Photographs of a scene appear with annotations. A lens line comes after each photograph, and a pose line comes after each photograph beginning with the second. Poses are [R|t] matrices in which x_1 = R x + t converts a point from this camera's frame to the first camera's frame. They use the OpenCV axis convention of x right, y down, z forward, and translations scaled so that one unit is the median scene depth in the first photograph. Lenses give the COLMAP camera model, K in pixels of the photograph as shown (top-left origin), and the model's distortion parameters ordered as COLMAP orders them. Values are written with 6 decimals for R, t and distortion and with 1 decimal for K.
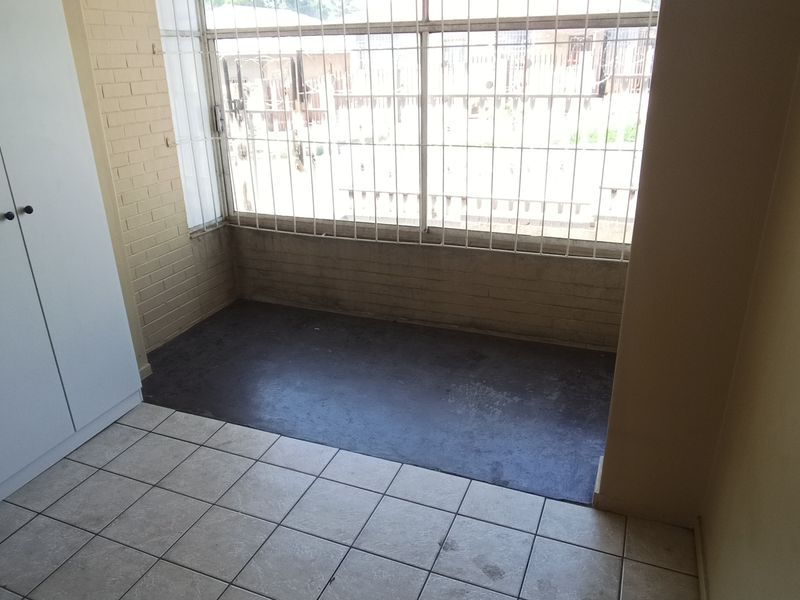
lens RADIAL K [[614.6, 0, 392.6], [0, 614.6, 303.2], [0, 0, 1]] dist [-0.035737, 0.029321]
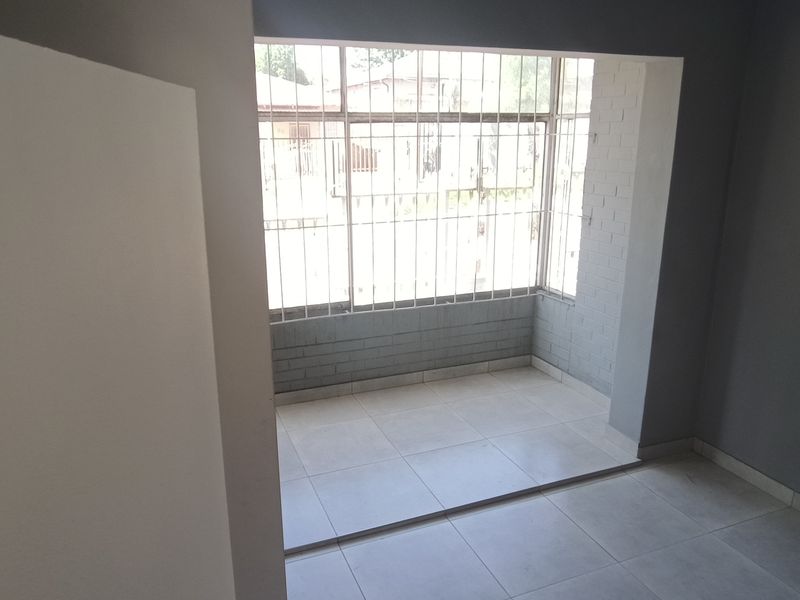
lens RADIAL K [[614.6, 0, 392.6], [0, 614.6, 303.2], [0, 0, 1]] dist [-0.035737, 0.029321]
pose [[0.715178, -0.165699, 0.679017, -0.857308], [0.254220, 0.966621, -0.031876, -0.102782], [-0.651070, 0.195417, 0.733430, 0.282597]]
